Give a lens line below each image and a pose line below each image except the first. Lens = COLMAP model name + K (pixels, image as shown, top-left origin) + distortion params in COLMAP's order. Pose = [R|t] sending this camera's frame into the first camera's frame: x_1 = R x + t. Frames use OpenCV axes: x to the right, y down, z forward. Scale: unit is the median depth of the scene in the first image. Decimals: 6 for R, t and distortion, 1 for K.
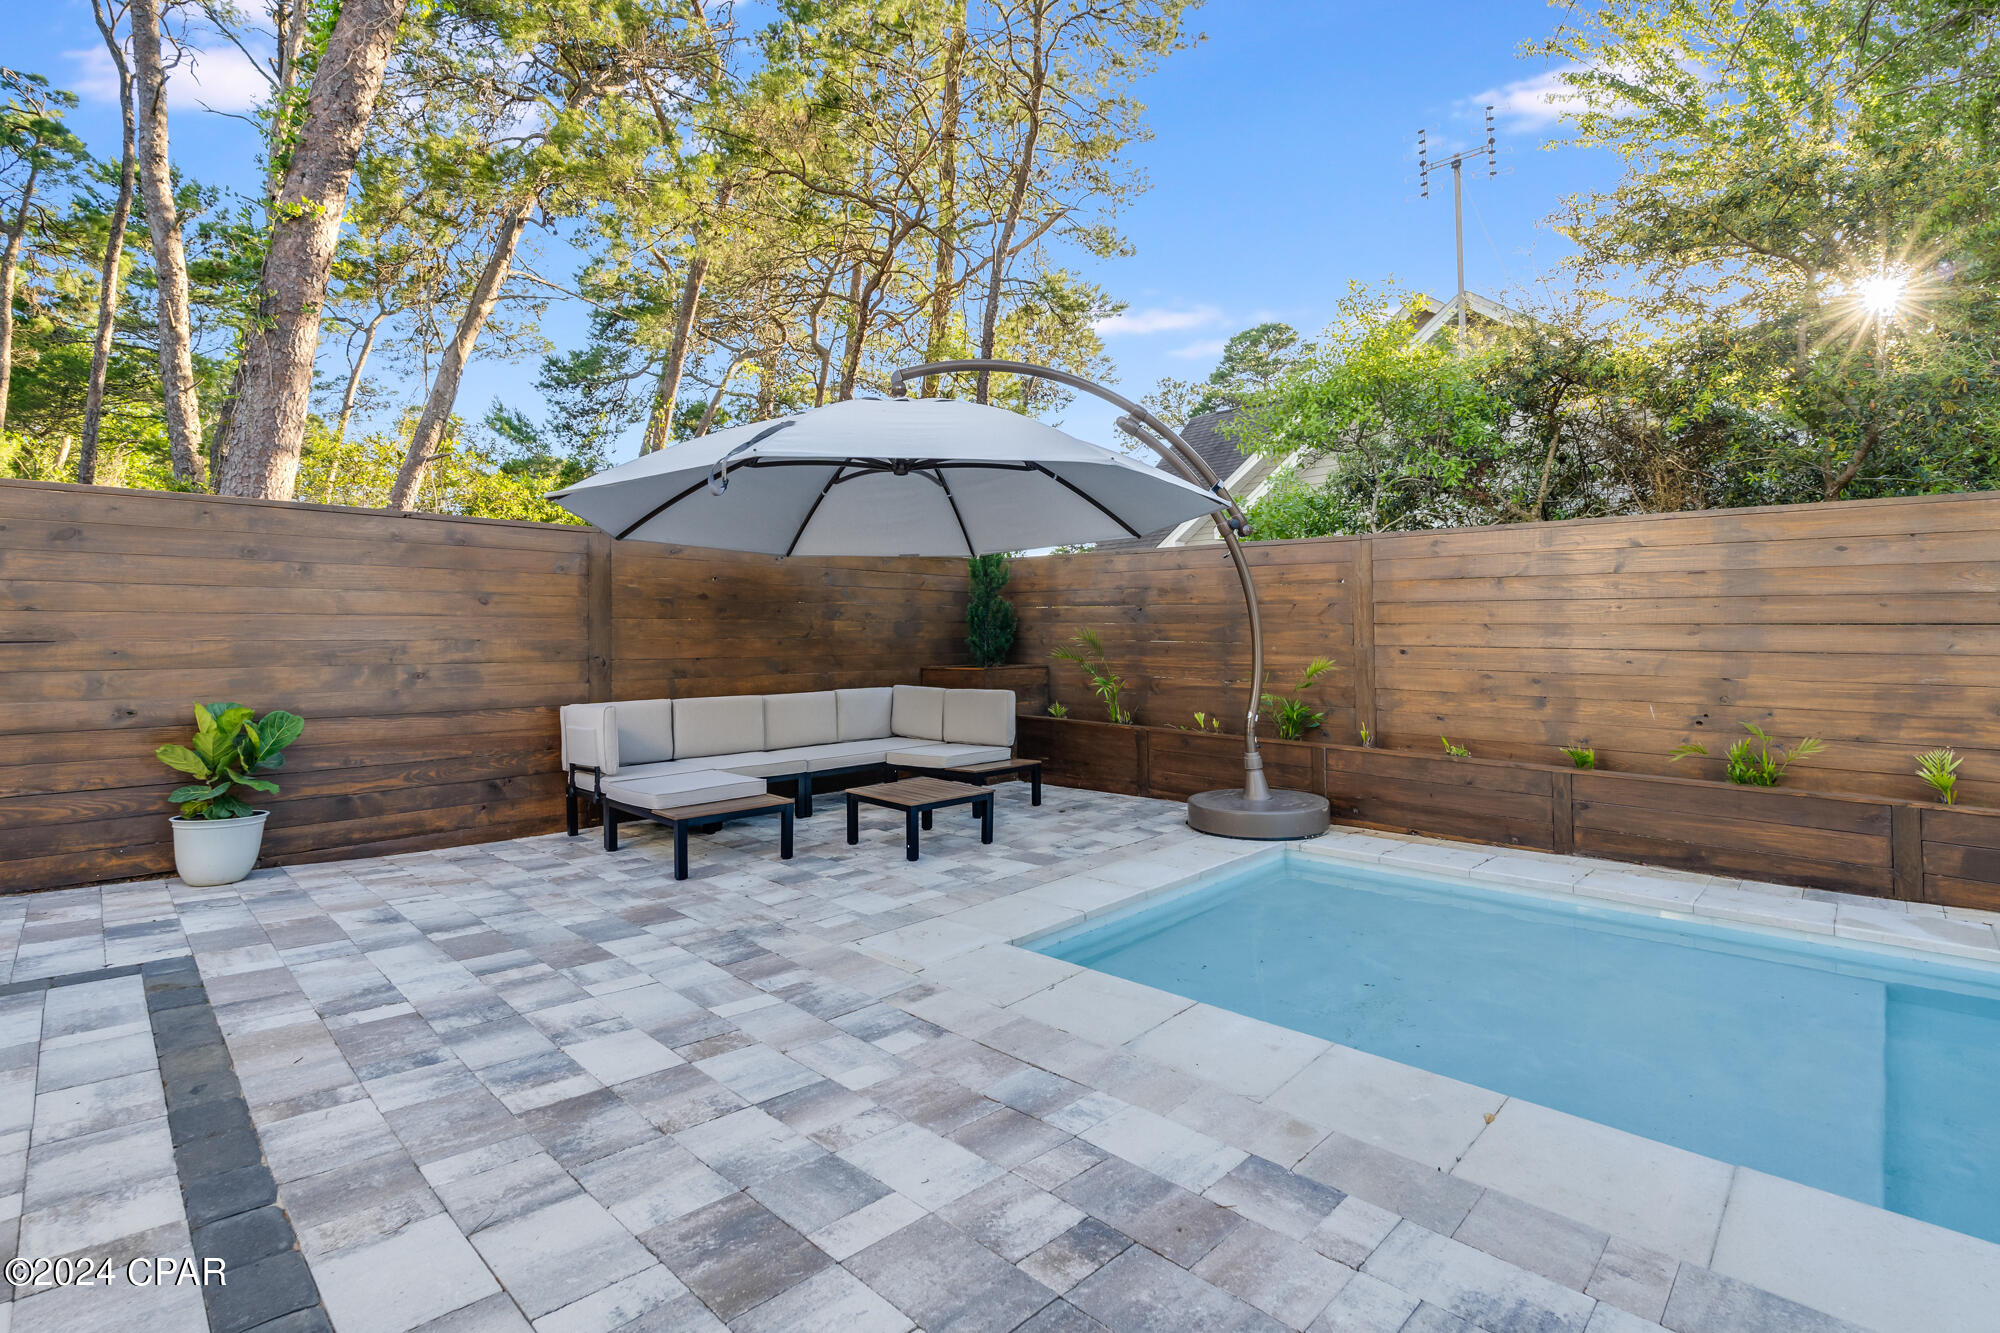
lens RADIAL K [[895.9, 0, 1007.5], [0, 895.9, 661.1], [0, 0, 1]] dist [-0.003033, -0.000696]
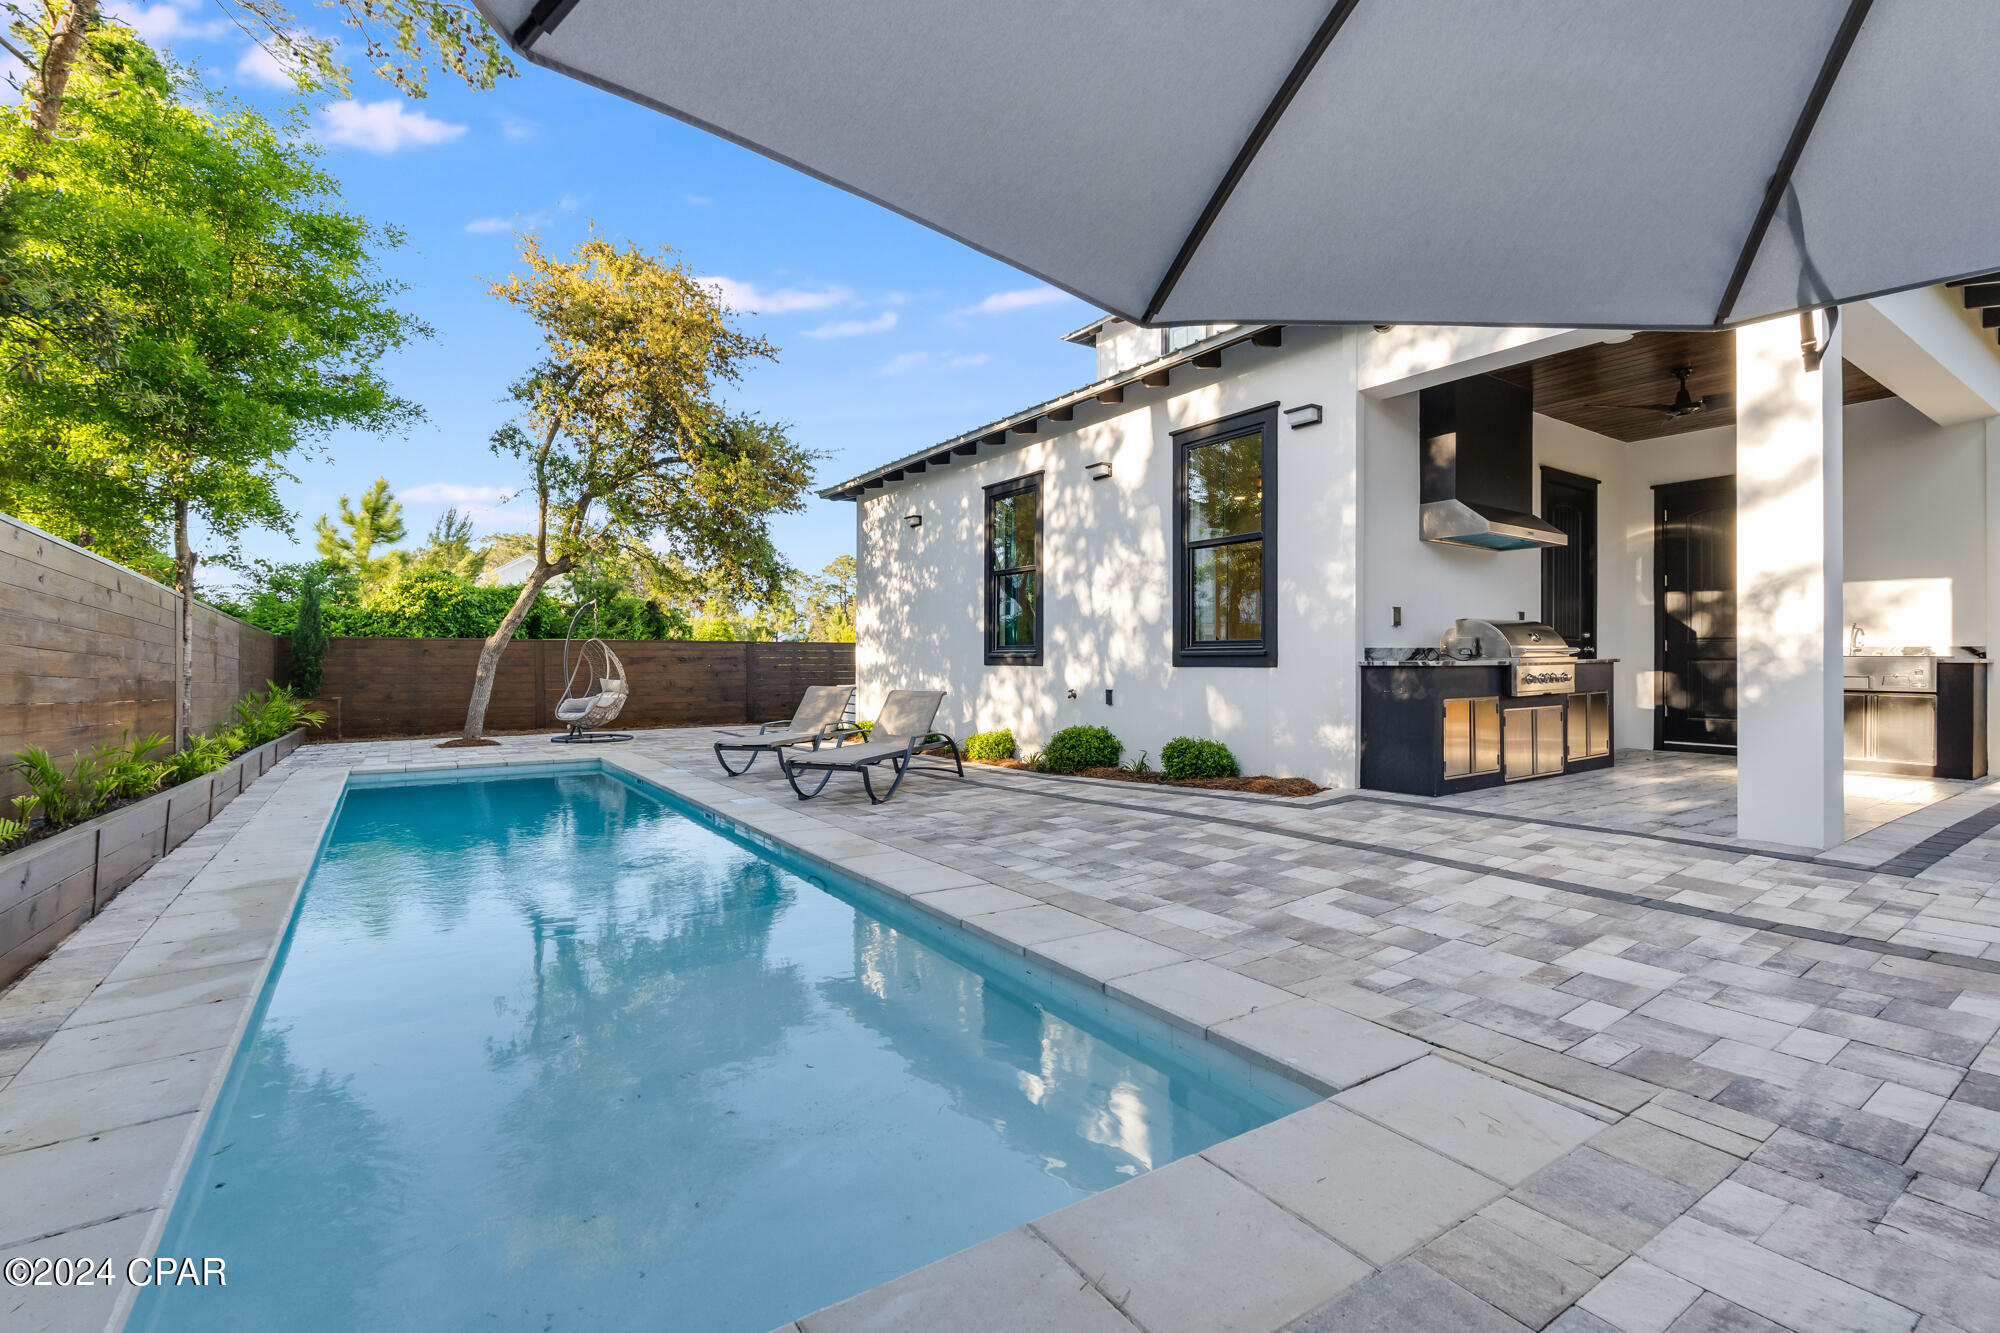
lens RADIAL K [[895.9, 0, 1007.5], [0, 895.9, 661.1], [0, 0, 1]] dist [-0.003033, -0.000696]
pose [[-0.980211, 0.012469, 0.197560, 0.113405], [0.015325, 0.999799, 0.012934, -0.003098], [-0.197359, 0.015706, -0.980205, 1.979615]]
